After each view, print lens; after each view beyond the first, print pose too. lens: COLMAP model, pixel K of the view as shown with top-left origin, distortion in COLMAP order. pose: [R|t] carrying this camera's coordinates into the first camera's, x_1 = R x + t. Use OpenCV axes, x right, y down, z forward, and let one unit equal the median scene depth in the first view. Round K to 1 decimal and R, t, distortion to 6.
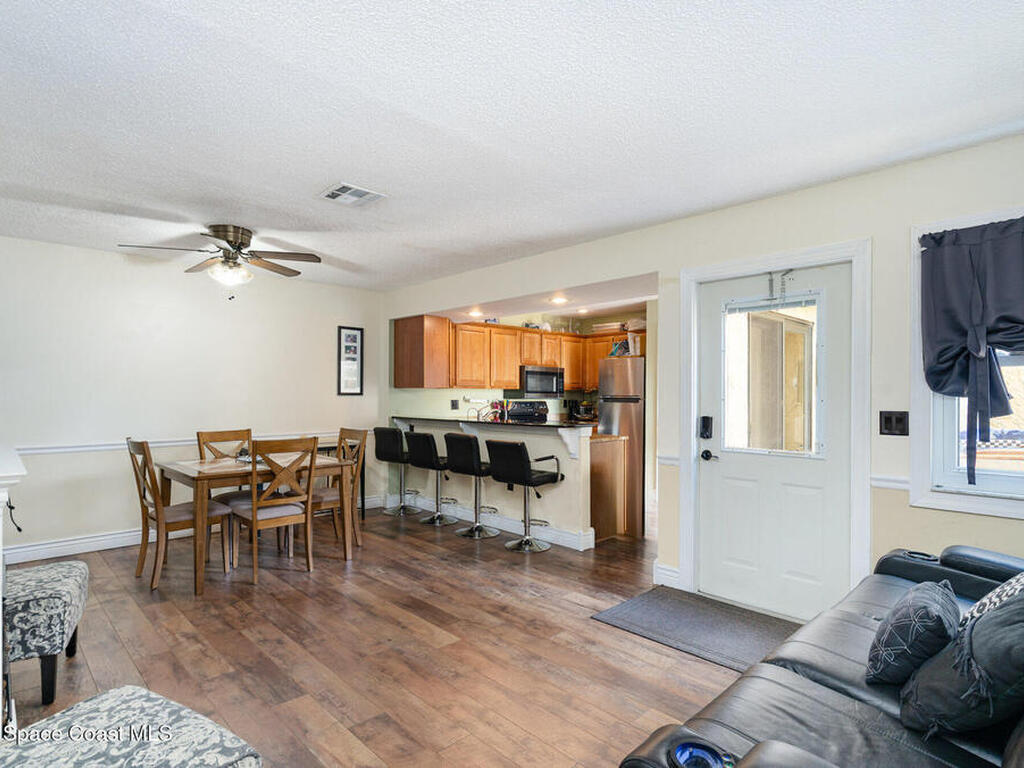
lens RADIAL K [[539.1, 0, 513.8], [0, 539.1, 393.8], [0, 0, 1]] dist [-0.002214, -0.000226]
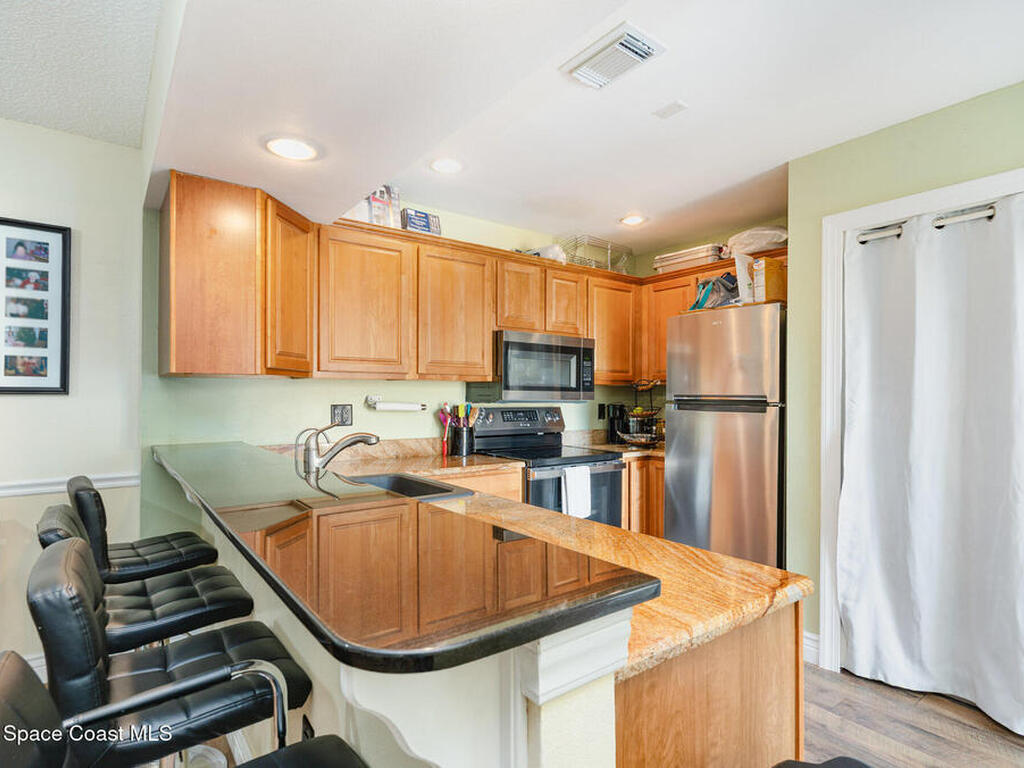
lens RADIAL K [[539.1, 0, 513.8], [0, 539.1, 393.8], [0, 0, 1]] dist [-0.002214, -0.000226]
pose [[0.993128, 0.001695, -0.117020, 0.081343], [-0.001801, 0.999998, -0.000805, 0.002118], [0.117019, 0.001010, 0.993129, 0.528238]]
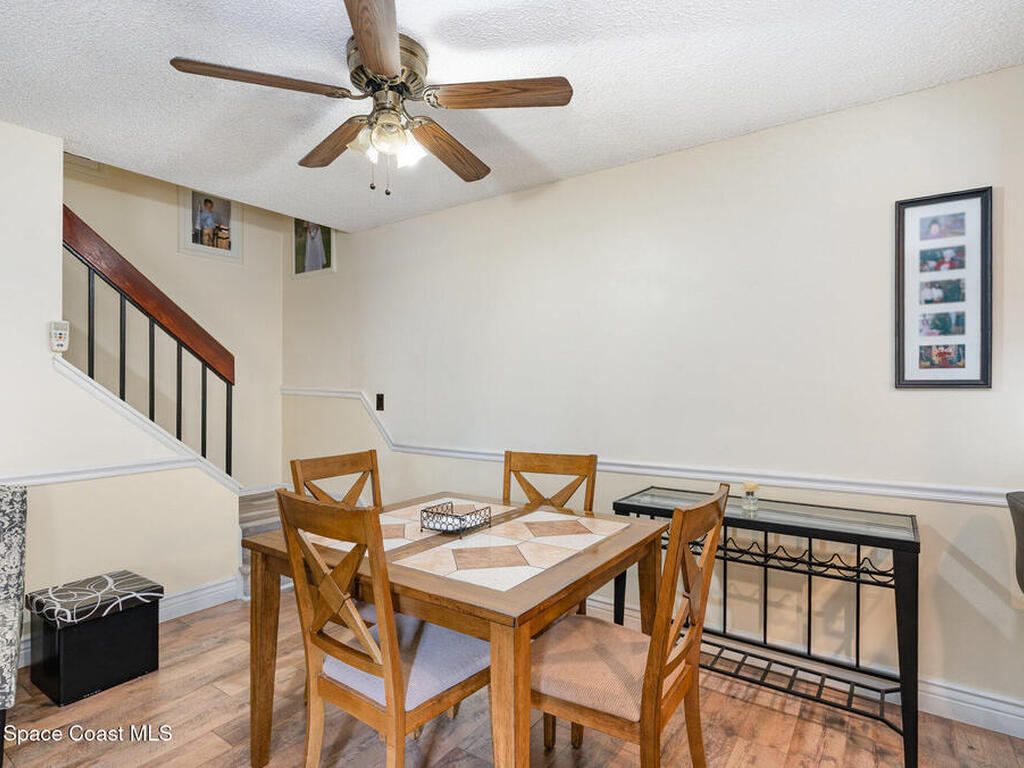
lens RADIAL K [[550.5, 0, 512.0], [0, 550.5, 384.0], [0, 0, 1]] dist [0.000735, 0.000652]
pose [[0.188930, -0.005757, -0.981974, -0.000442], [0.005402, 0.999974, -0.004823, 0.000669], [0.981976, -0.004393, 0.188956, 0.532333]]
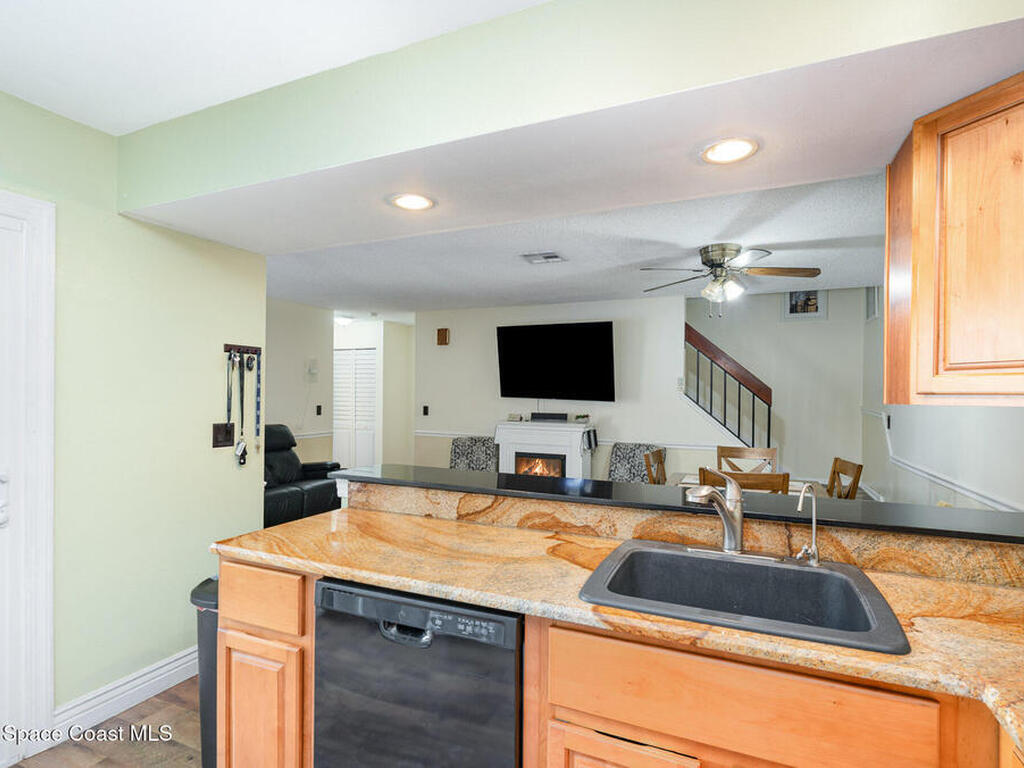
lens RADIAL K [[539.1, 0, 513.8], [0, 539.1, 393.8], [0, 0, 1]] dist [-0.002214, -0.000226]
pose [[-0.922968, -0.011832, -0.384695, 0.117586], [-0.009968, 0.999927, -0.006841, -0.010897], [0.384748, -0.002480, -0.923018, 0.945841]]
